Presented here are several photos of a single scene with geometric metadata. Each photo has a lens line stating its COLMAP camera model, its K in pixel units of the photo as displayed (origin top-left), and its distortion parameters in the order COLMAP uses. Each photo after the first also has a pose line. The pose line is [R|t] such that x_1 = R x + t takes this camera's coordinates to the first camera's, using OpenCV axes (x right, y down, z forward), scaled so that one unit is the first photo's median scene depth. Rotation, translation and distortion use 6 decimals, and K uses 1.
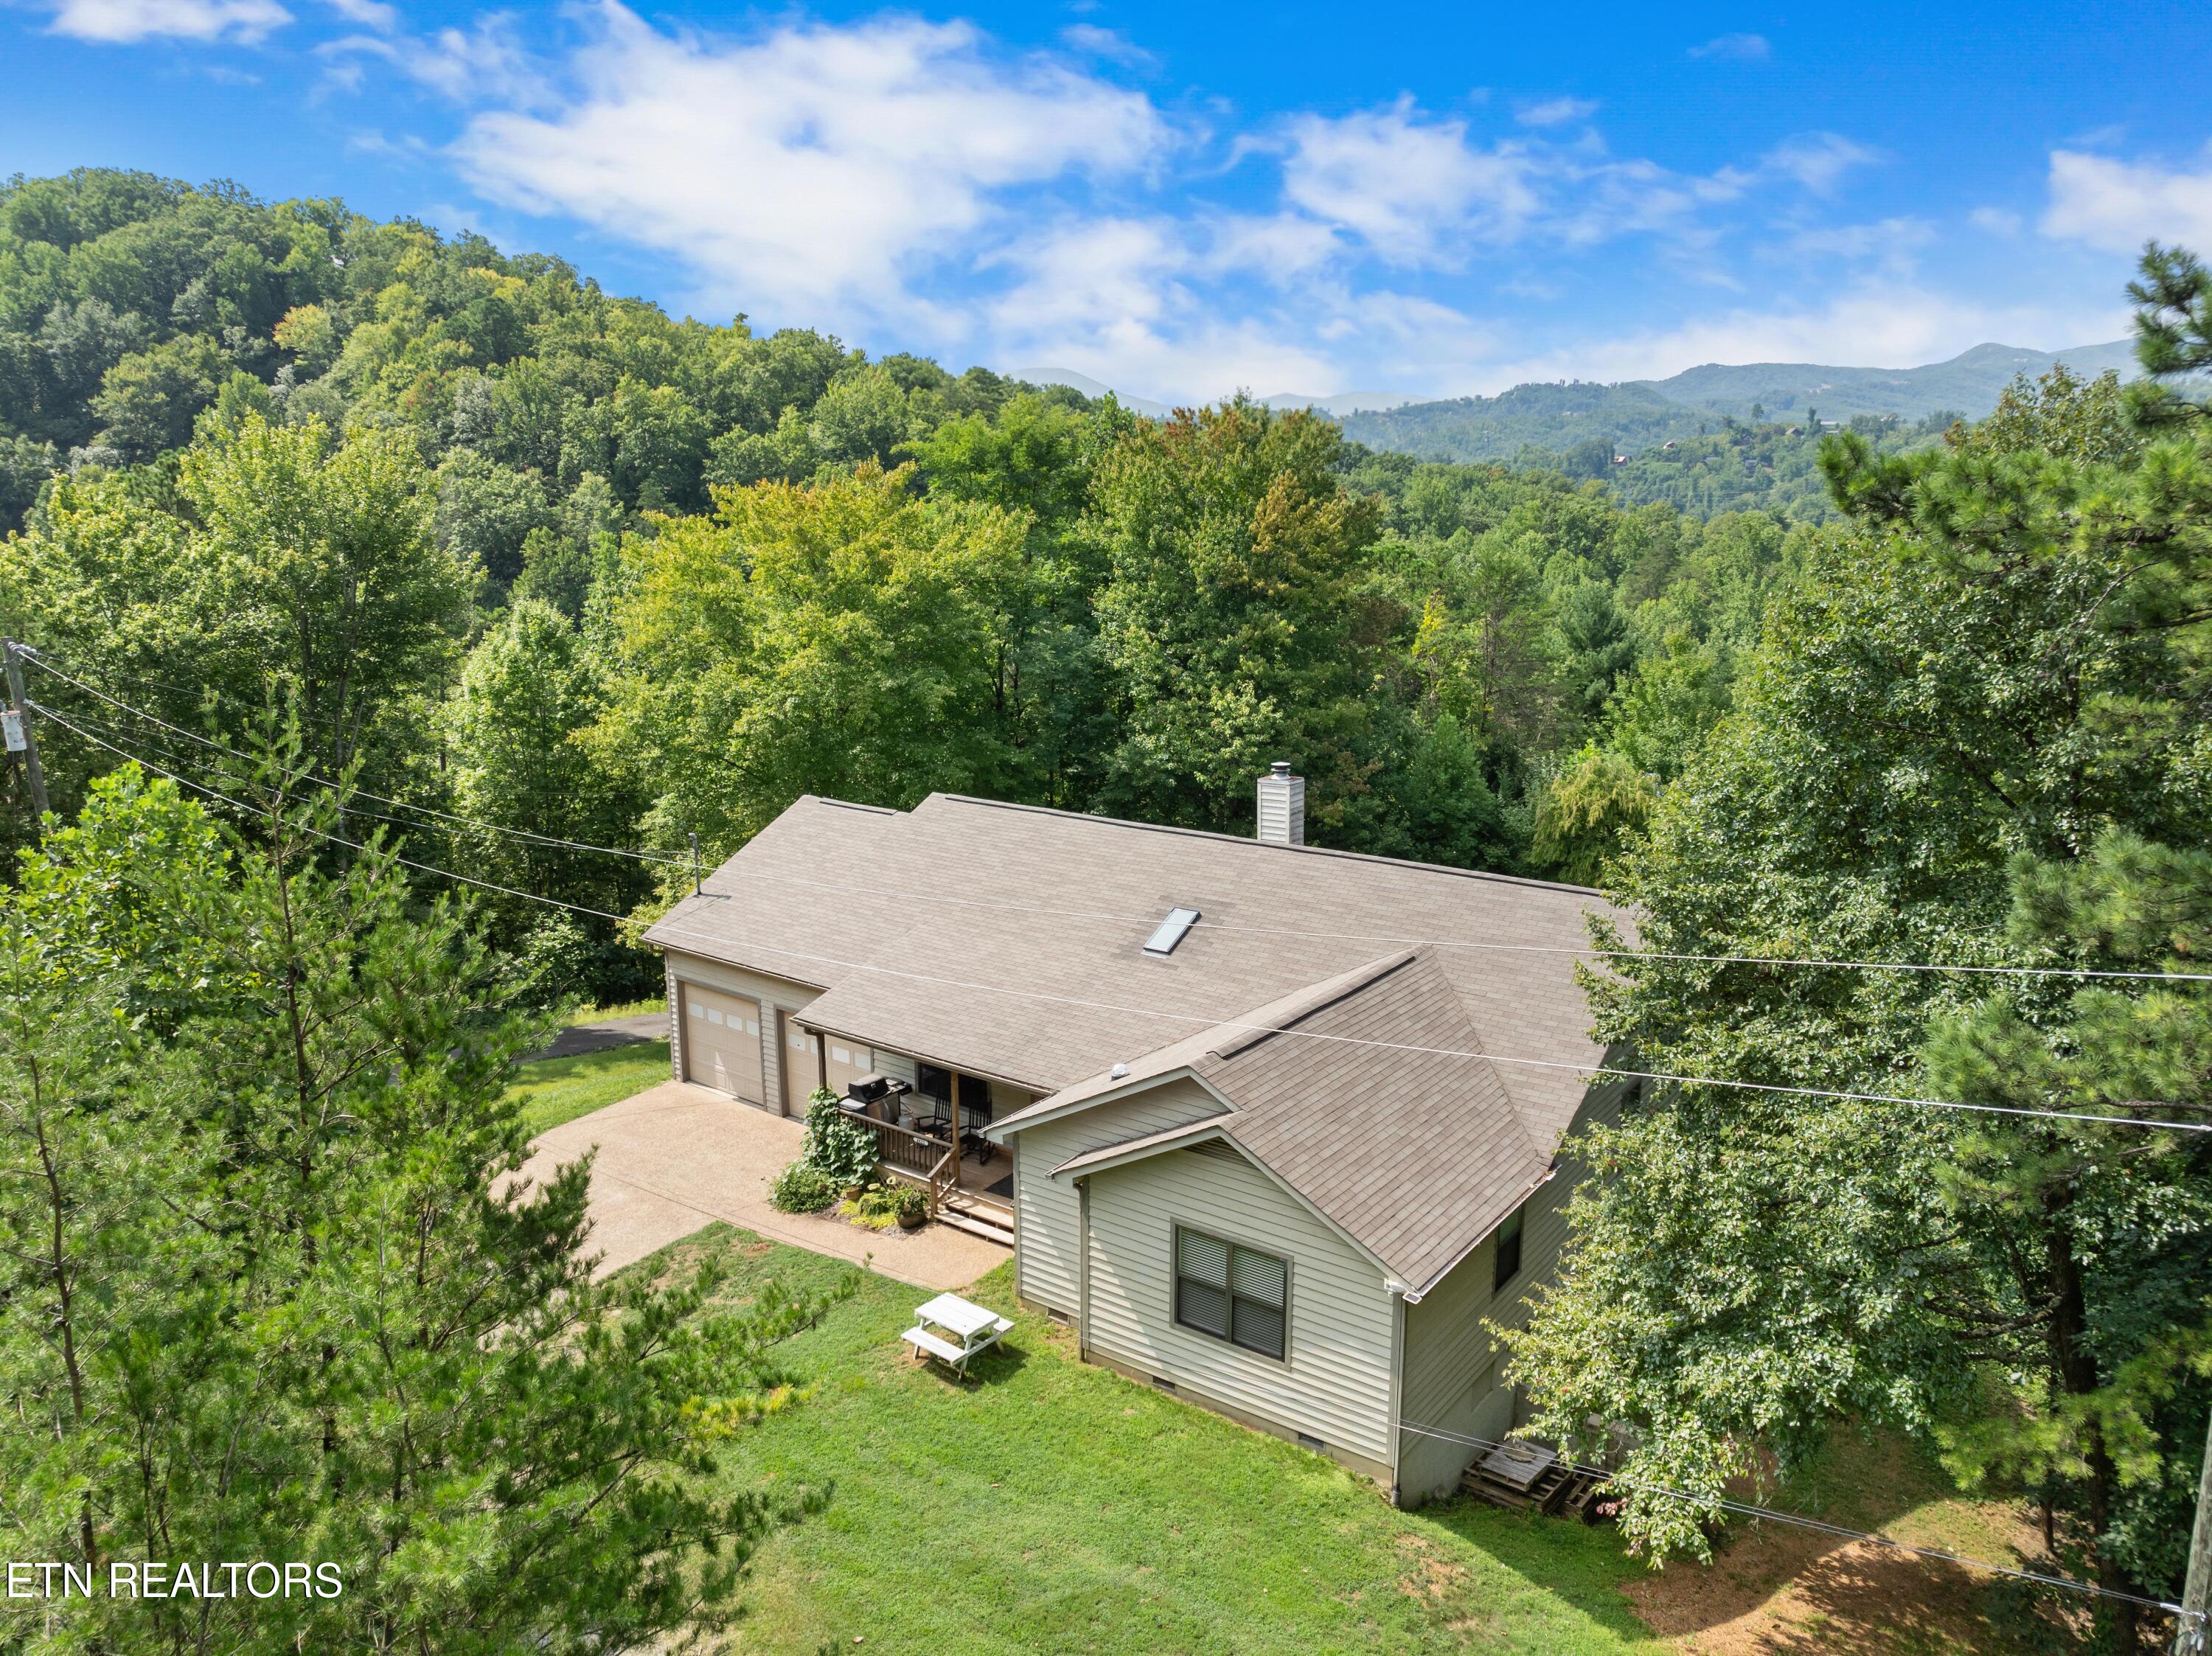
lens RADIAL K [[1558.2, 0, 1106.4], [0, 1558.2, 821.1], [0, 0, 1]] dist [-0.037916, 0.003516]
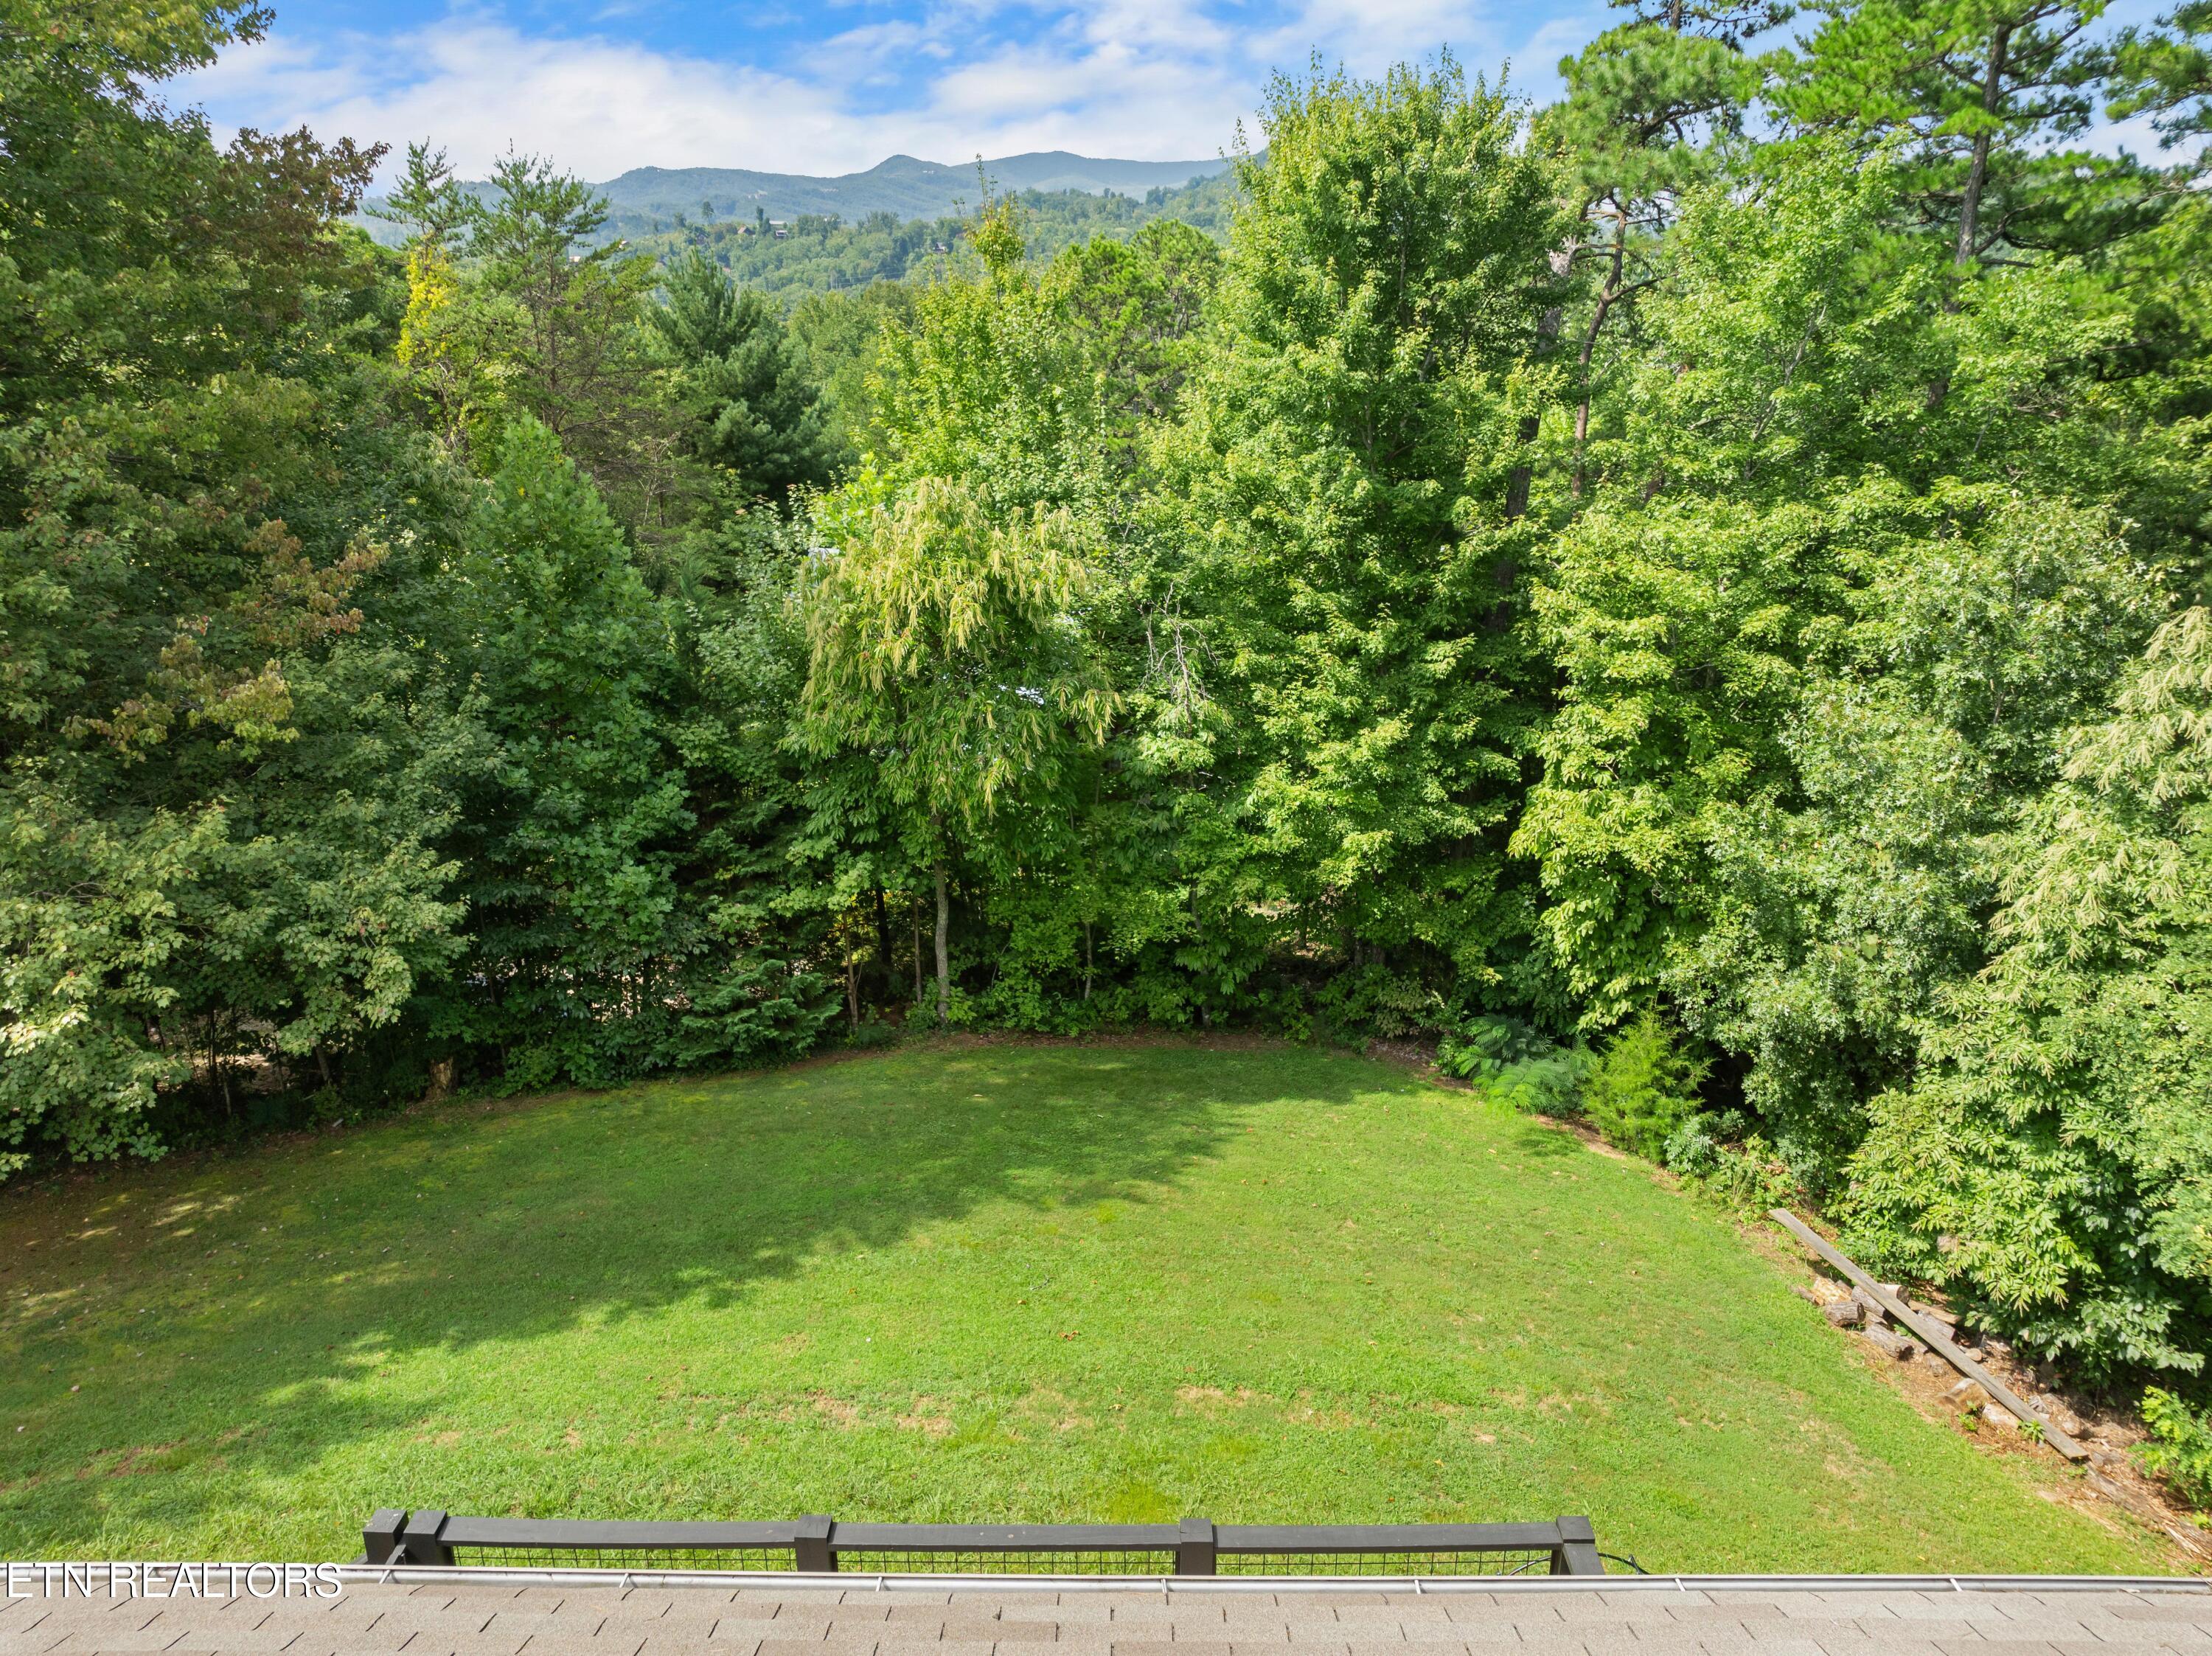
lens RADIAL K [[1558.2, 0, 1106.4], [0, 1558.2, 821.1], [0, 0, 1]] dist [-0.037916, 0.003516]
pose [[0.808848, -0.183688, 0.558590, 0.176004], [0.118550, 0.981390, 0.151061, -0.015510], [-0.575943, -0.055964, 0.815572, 1.061535]]
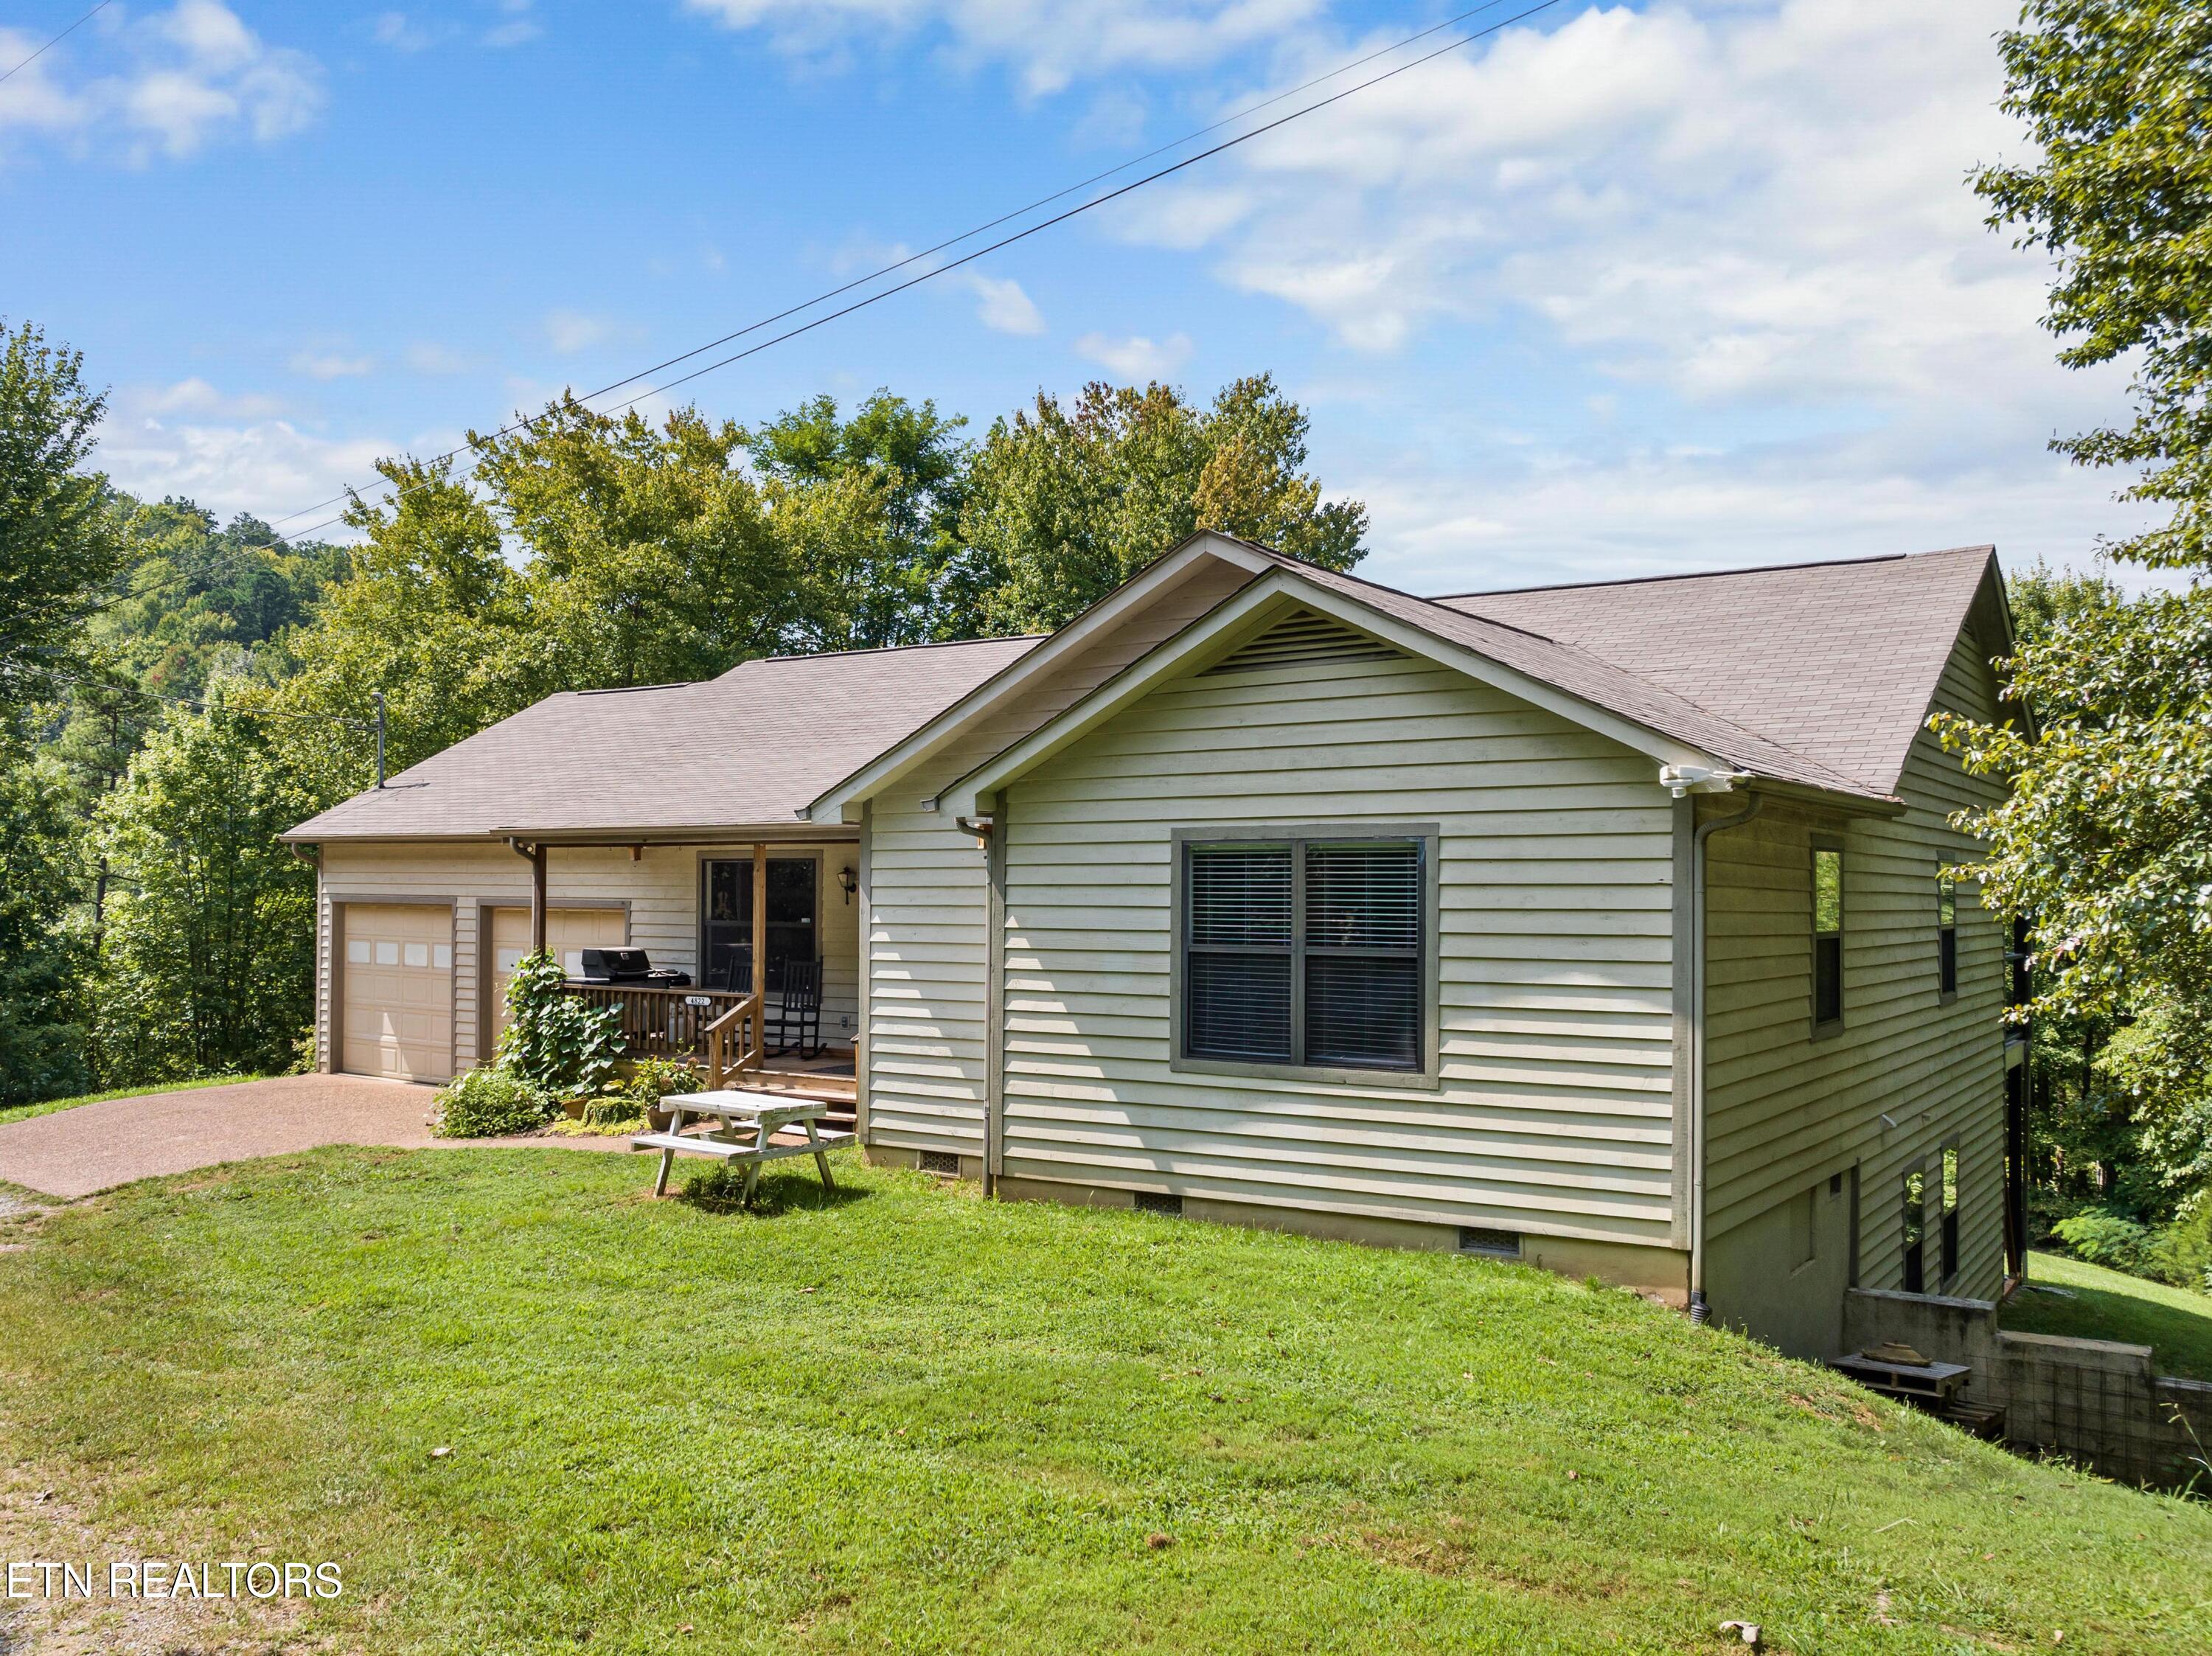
lens RADIAL K [[1849.0, 0, 962.3], [0, 1849.0, 841.8], [0, 0, 1]] dist [-0.034325, 0.002839]
pose [[0.999942, 0.008471, -0.006627, -0.016134], [-0.009753, 0.973930, -0.226637, 0.282767], [0.004534, 0.226689, 0.973957, 0.298936]]
